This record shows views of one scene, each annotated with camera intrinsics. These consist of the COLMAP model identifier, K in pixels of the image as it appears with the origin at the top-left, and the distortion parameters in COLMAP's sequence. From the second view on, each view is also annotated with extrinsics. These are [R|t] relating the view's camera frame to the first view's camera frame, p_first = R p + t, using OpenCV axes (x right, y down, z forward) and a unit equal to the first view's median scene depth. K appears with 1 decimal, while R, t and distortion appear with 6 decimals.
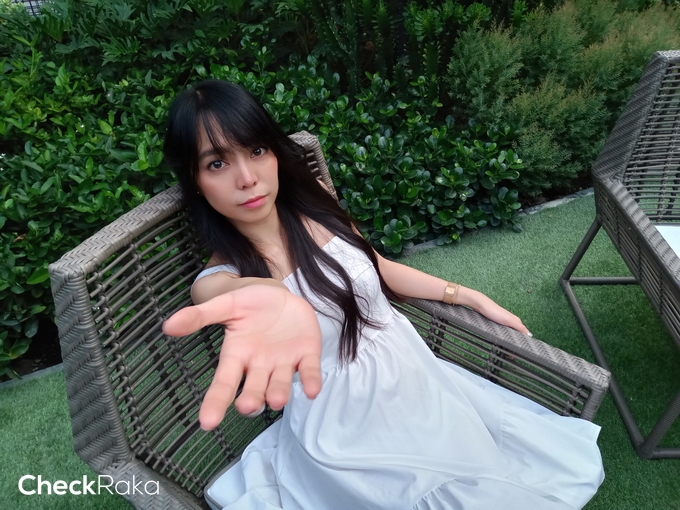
lens RADIAL K [[545.3, 0, 337.7], [0, 545.3, 256.1], [0, 0, 1]] dist [0.100532, -0.170294]
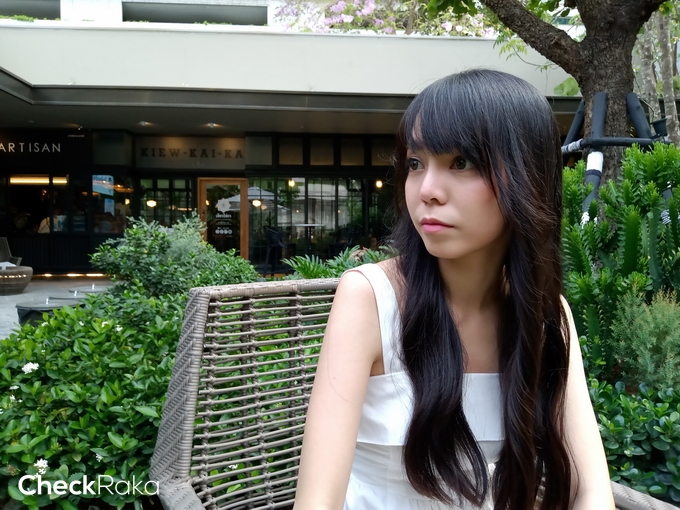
lens RADIAL K [[540.6, 0, 340.0], [0, 540.6, 255.0], [0, 0, 1]] dist [0.061237, -0.070526]
pose [[0.925071, 0.034695, -0.378206, 0.121085], [-0.243716, 0.817973, -0.521079, 0.203062], [0.291284, 0.574210, 0.765138, 0.005887]]
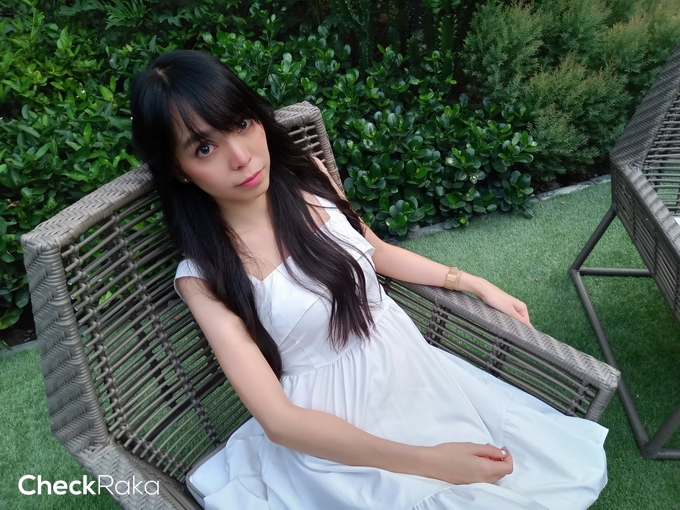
lens RADIAL K [[545.3, 0, 337.7], [0, 545.3, 256.1], [0, 0, 1]] dist [0.100532, -0.170294]
pose [[0.999171, 0.038835, -0.012205, 0.007585], [-0.038330, 0.998495, 0.039236, -0.002260], [0.013710, -0.038736, 0.999155, 0.028159]]
